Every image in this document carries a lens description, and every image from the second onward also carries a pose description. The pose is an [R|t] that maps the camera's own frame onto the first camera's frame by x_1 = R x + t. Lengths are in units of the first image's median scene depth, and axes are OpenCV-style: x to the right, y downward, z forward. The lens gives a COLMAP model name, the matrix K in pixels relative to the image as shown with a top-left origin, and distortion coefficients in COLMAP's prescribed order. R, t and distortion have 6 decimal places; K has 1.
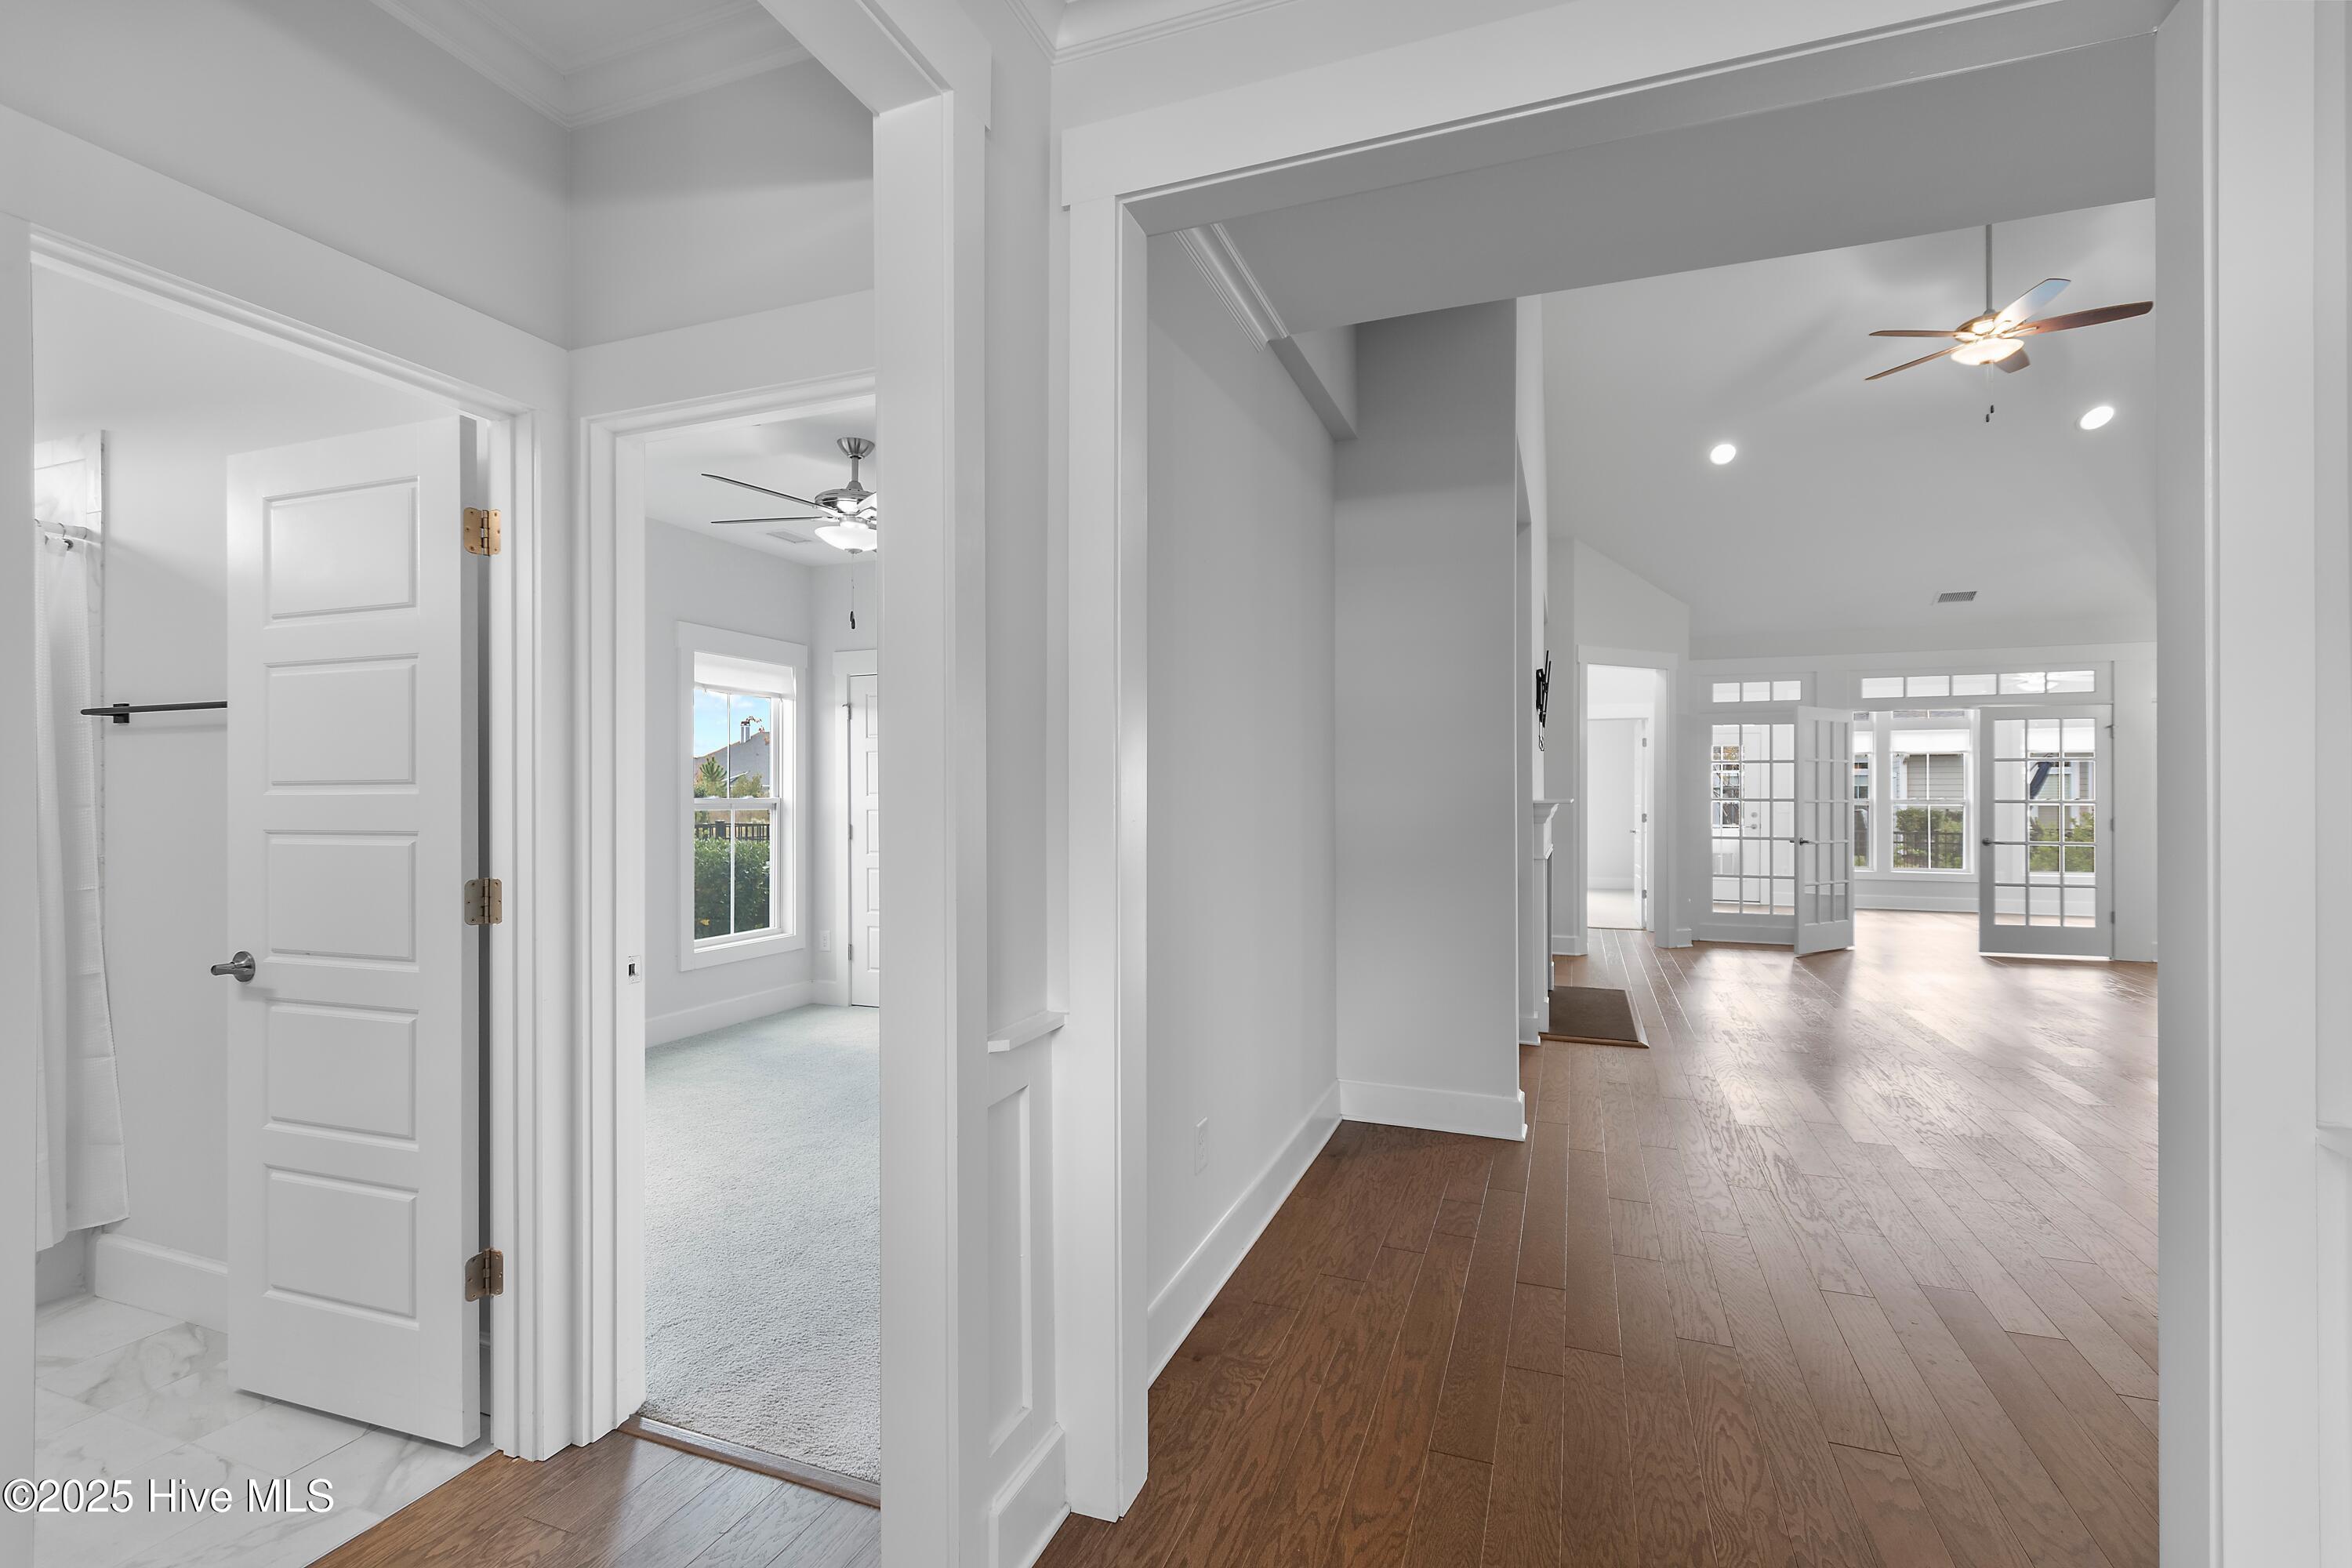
lens RADIAL K [[1044.6, 0, 1173.4], [0, 1044.6, 788.2], [0, 0, 1]] dist [0.001461, -0.001362]
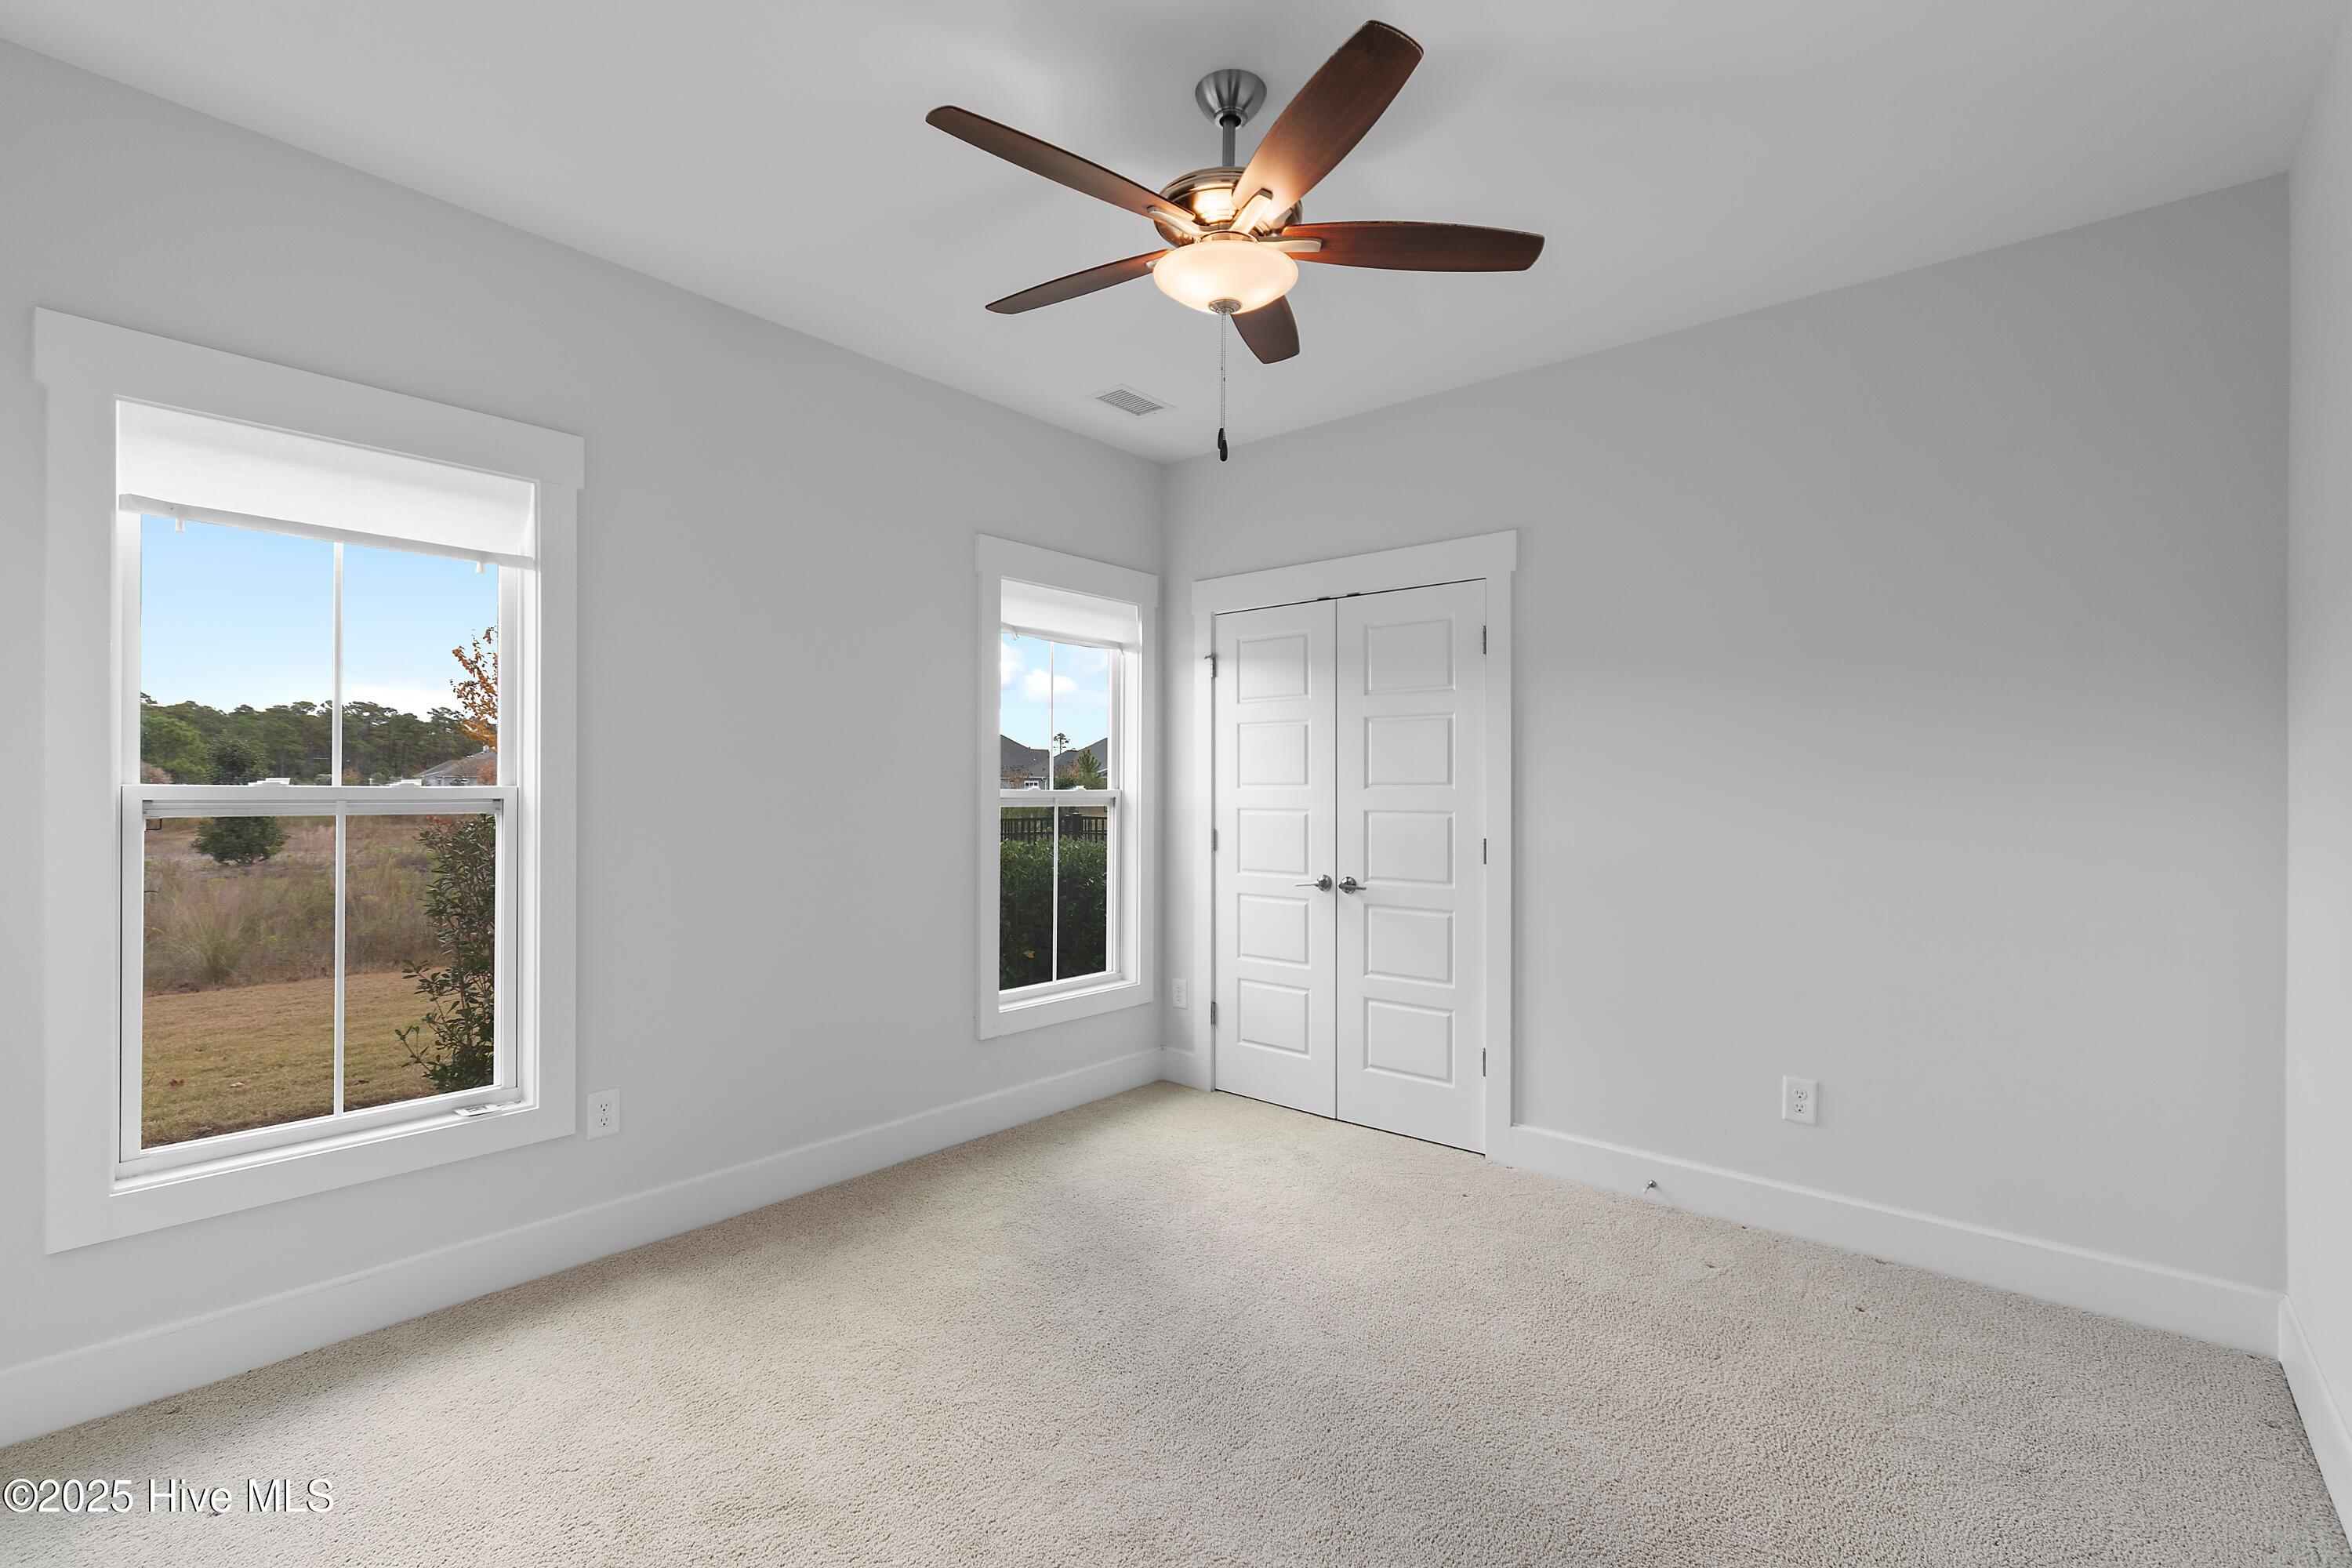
lens RADIAL K [[1039.7, 0, 1168.4], [0, 1039.7, 779.1], [0, 0, 1]] dist [0.004581, -0.000406]
pose [[0.941987, 0.003564, -0.335631, -0.108167], [-0.004208, 0.999990, -0.001191, 0.002484], [0.335624, 0.002534, 0.941993, 0.344551]]
